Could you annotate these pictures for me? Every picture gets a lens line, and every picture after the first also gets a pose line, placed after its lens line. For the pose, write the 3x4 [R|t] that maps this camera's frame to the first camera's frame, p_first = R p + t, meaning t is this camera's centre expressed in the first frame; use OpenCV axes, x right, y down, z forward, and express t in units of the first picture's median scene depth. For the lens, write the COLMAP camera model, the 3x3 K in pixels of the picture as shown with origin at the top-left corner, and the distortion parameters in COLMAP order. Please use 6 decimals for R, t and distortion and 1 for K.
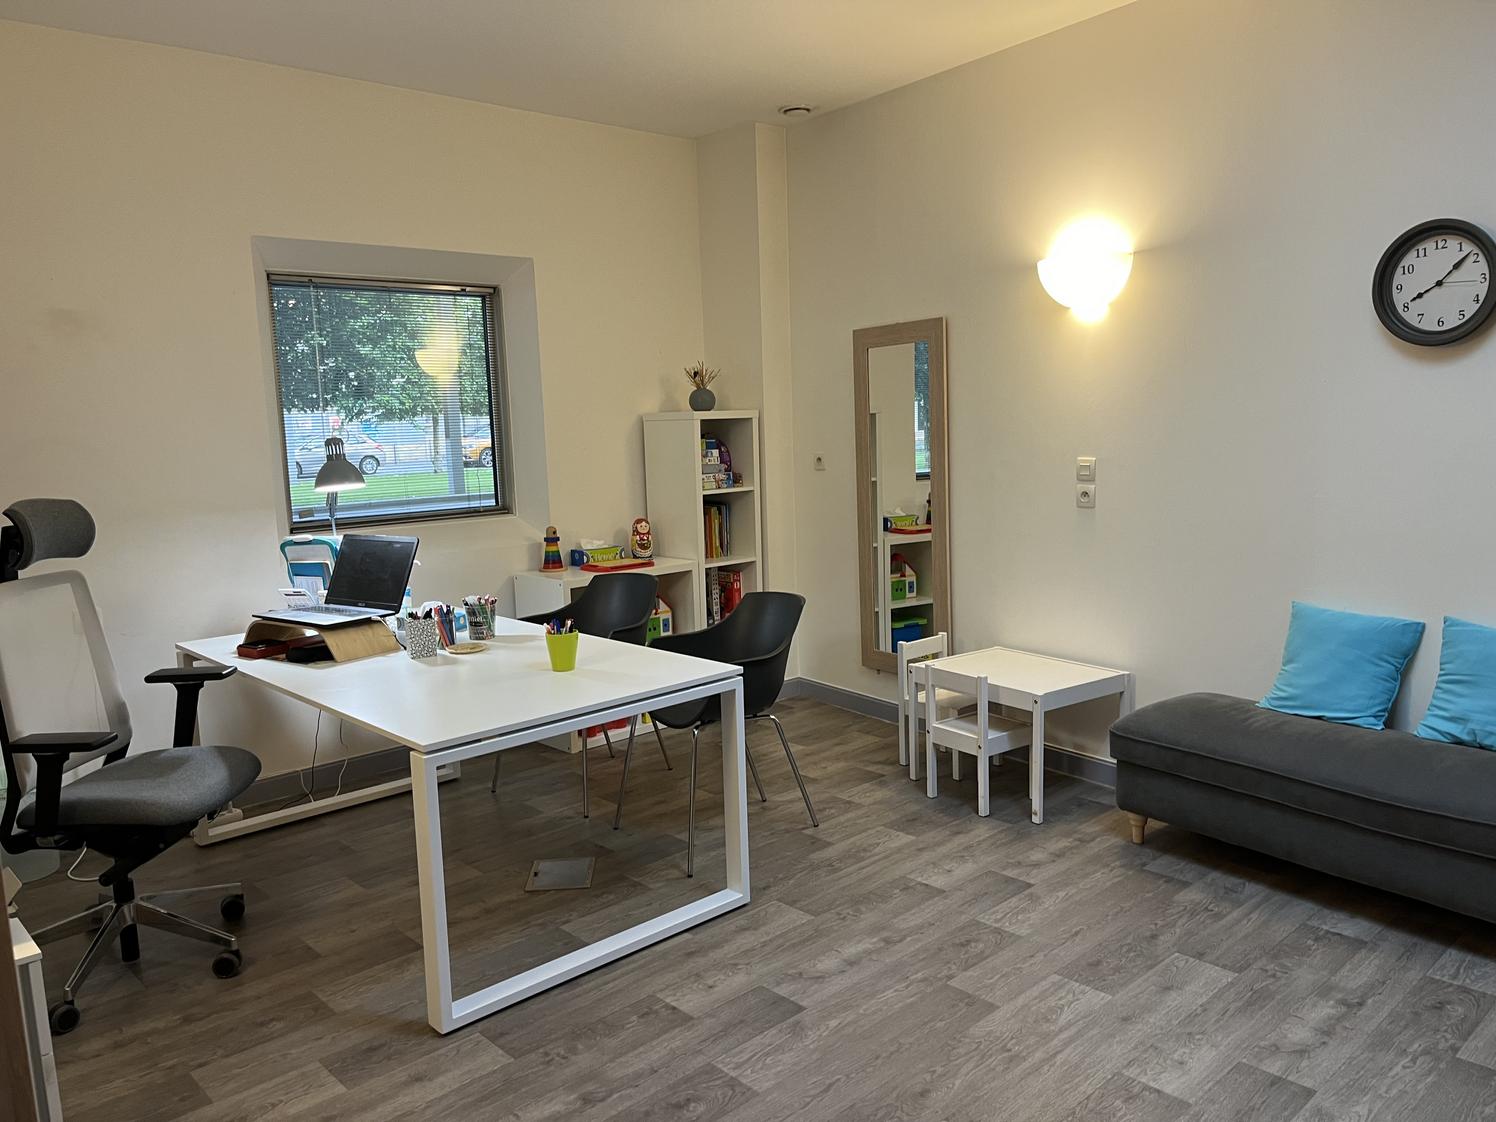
lens RADIAL K [[1156.0, 0, 742.5], [0, 1156.0, 554.1], [0, 0, 1]] dist [-0.013258, -0.034782]
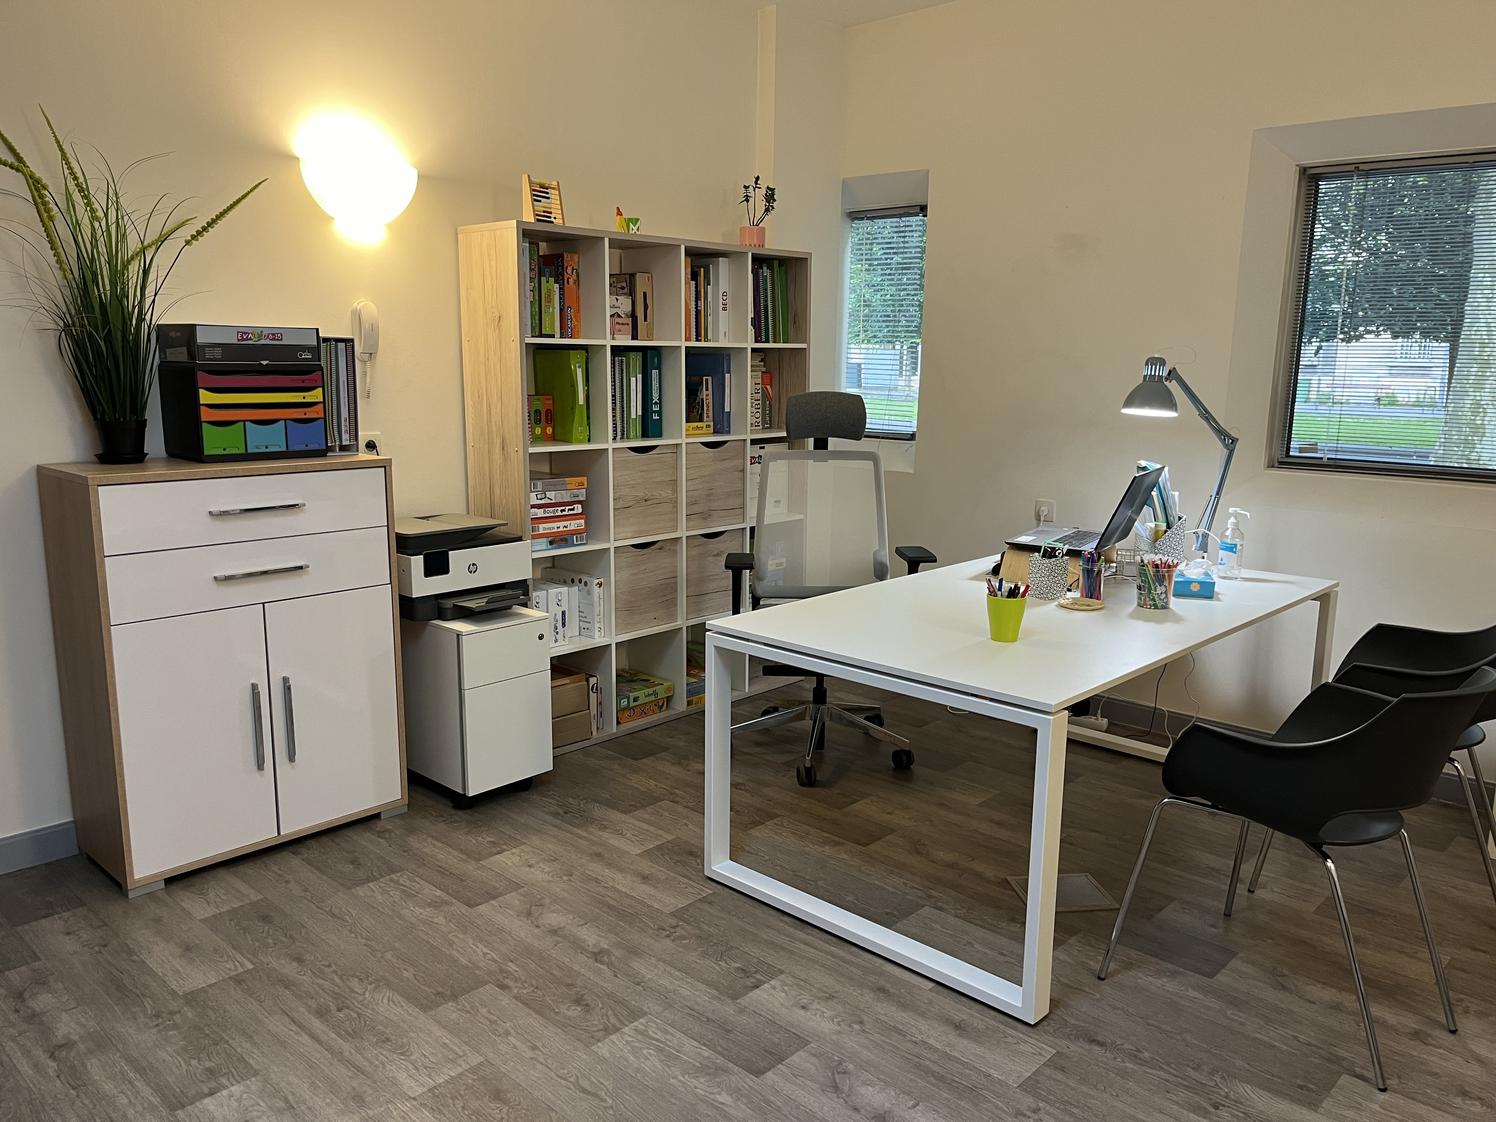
lens RADIAL K [[1156.0, 0, 747.0], [0, 1156.0, 567.0], [0, 0, 1]] dist [-0.013258, -0.034782]
pose [[0.063805, 0.234399, -0.970044, 0.702982], [-0.143897, 0.964028, 0.223480, -0.125717], [0.987534, 0.125328, 0.095239, 0.800328]]
